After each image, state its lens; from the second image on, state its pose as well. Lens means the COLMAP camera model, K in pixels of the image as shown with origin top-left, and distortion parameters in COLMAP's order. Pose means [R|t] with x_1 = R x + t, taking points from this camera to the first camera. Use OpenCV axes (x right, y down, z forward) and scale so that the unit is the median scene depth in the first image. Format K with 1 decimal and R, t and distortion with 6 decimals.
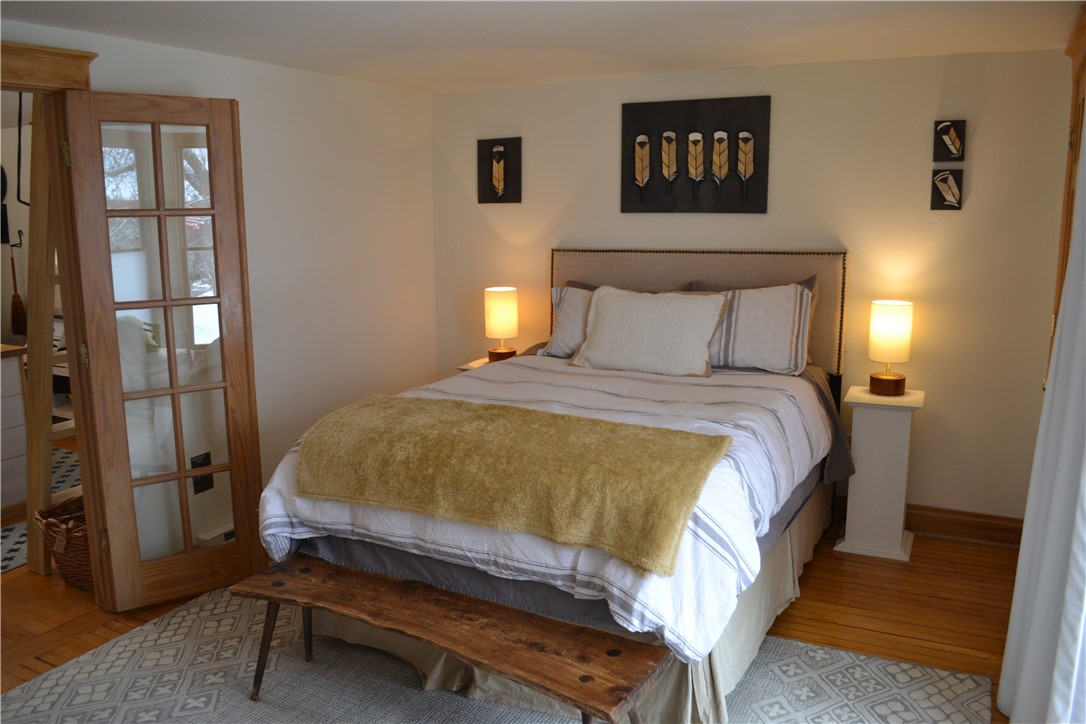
lens RADIAL K [[865.4, 0, 542.9], [0, 865.4, 361.0], [0, 0, 1]] dist [-0.084478, 0.012239]
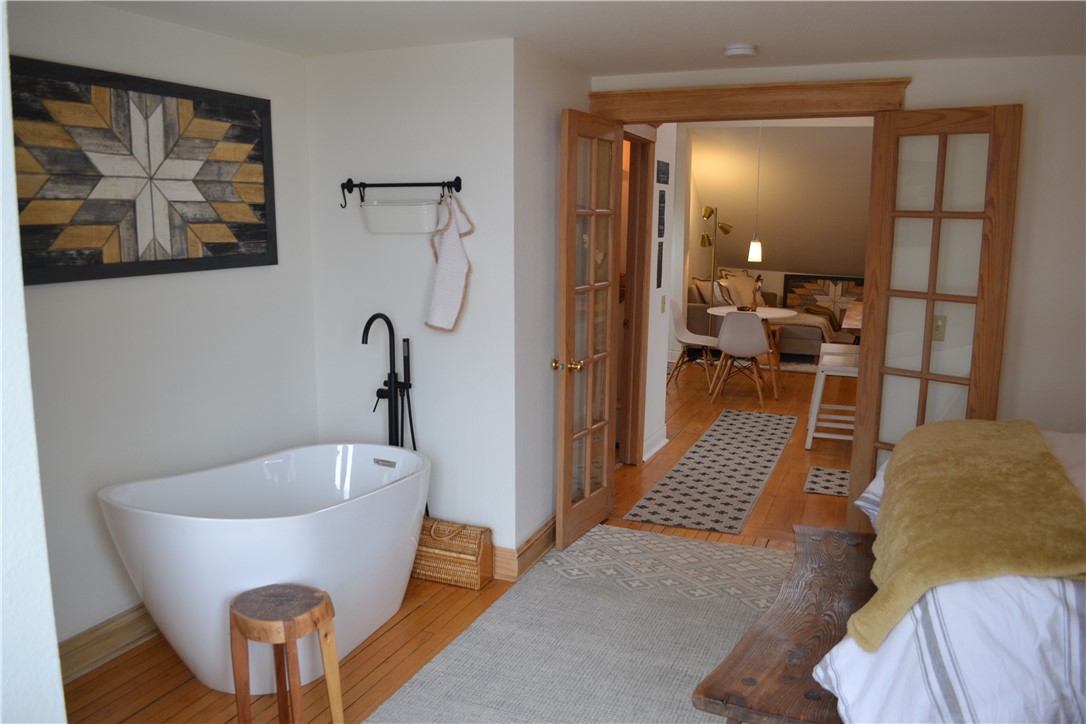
lens RADIAL K [[865.4, 0, 541.6], [0, 865.4, 365.4], [0, 0, 1]] dist [-0.084478, 0.012239]
pose [[0.093195, 0.173043, -0.980495, 0.641708], [-0.182977, 0.970985, 0.153973, -0.061535], [0.978690, 0.165058, 0.122154, 0.406165]]
